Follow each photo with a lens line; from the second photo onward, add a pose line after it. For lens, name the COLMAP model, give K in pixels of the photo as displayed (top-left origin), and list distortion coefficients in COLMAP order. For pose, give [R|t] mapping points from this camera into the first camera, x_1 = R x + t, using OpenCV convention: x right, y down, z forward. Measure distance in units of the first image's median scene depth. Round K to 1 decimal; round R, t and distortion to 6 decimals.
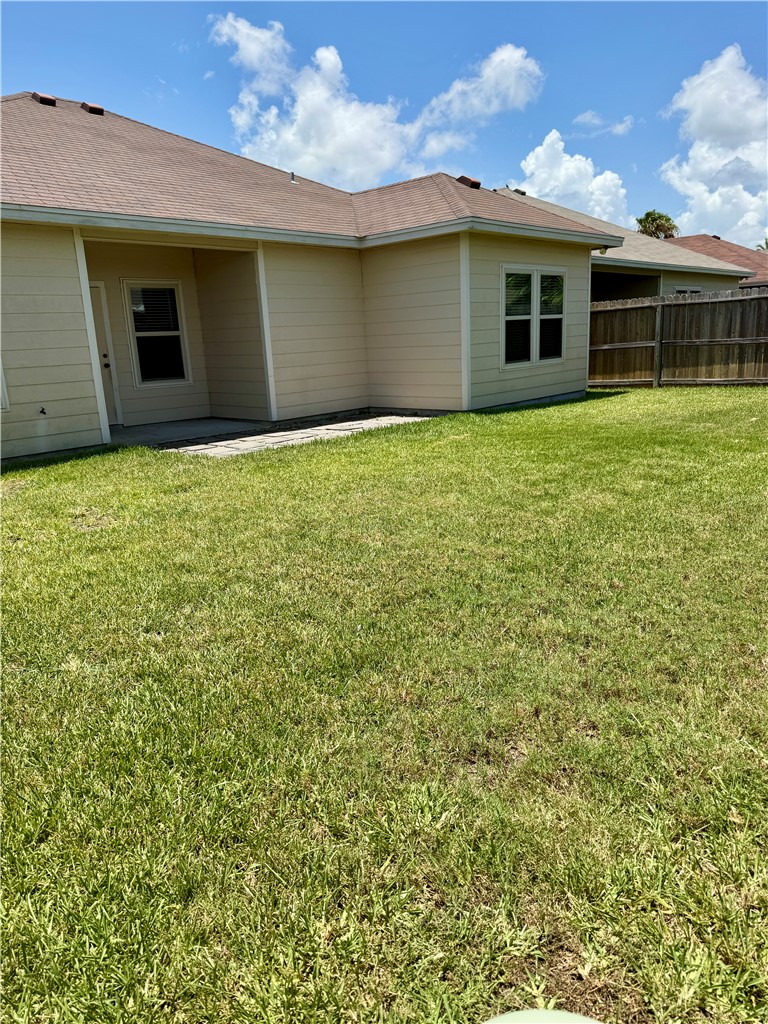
lens RADIAL K [[726.3, 0, 379.8], [0, 726.3, 511.5], [0, 0, 1]] dist [0.071535, -0.085860]
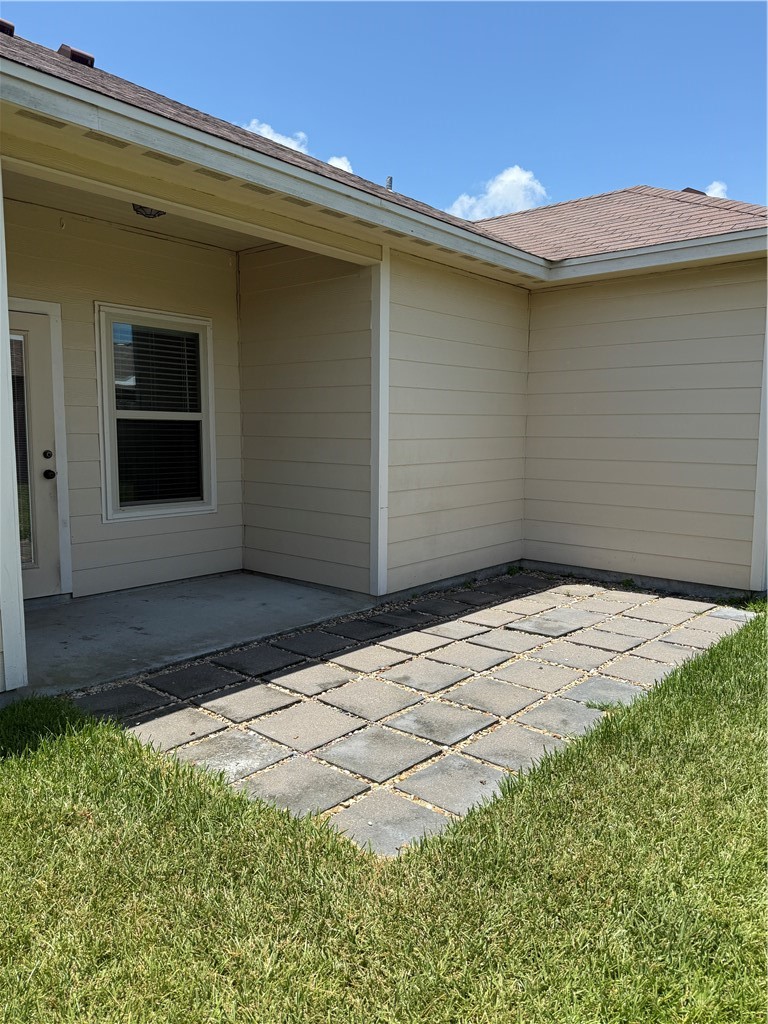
lens RADIAL K [[717.4, 0, 384.2], [0, 717.4, 523.0], [0, 0, 1]] dist [0.067890, -0.101821]
pose [[0.997936, 0.050215, 0.040020, -0.180202], [-0.045158, 0.991922, -0.118542, -0.126627], [-0.045649, 0.116490, 0.992142, 0.553126]]
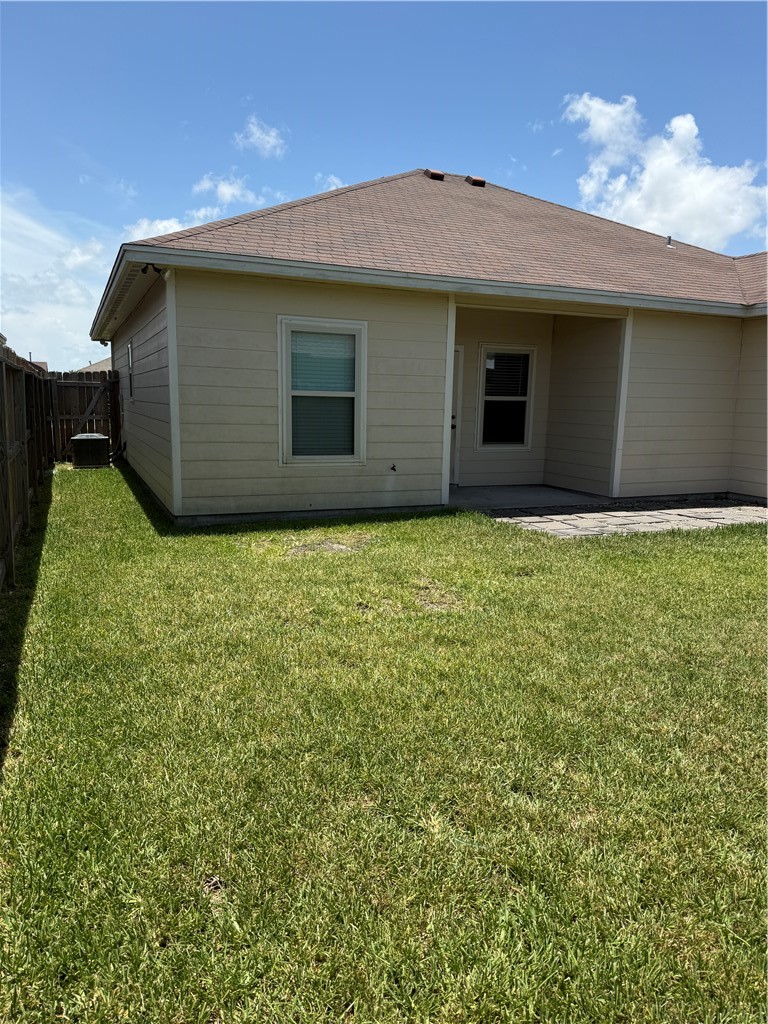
lens RADIAL K [[717.4, 0, 384.2], [0, 717.4, 523.0], [0, 0, 1]] dist [0.067890, -0.101821]
pose [[0.911400, 0.134313, -0.388987, -0.055752], [-0.156833, 0.987268, -0.026567, -0.025770], [0.380466, 0.085219, 0.920860, 0.057319]]
